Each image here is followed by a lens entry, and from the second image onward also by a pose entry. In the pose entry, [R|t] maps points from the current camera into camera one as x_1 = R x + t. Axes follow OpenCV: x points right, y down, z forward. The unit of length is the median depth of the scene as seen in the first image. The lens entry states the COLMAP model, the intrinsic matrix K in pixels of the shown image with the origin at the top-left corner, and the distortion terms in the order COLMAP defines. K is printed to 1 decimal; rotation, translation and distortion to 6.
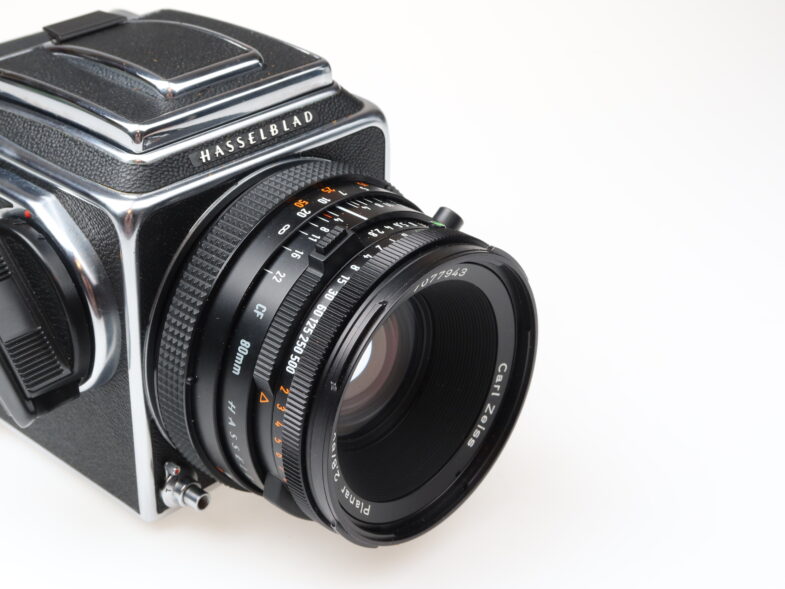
lens RADIAL K [[1477.0, 0, 392.5], [0, 1477.0, 294.5], [0, 0, 1]] dist [-0.070930, -0.118087]
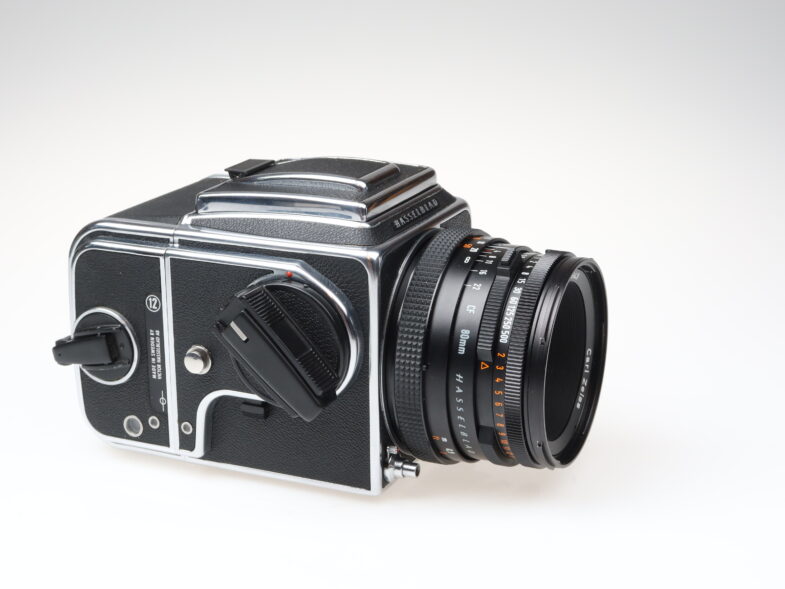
lens RADIAL K [[1477.0, 0, 392.5], [0, 1477.0, 294.5], [0, 0, 1]] dist [-0.070930, -0.118087]
pose [[0.942951, -0.112993, 0.313171, -0.573008], [0.180460, 0.963944, -0.195566, 0.249643], [-0.279782, 0.240924, 0.929343, -0.340291]]
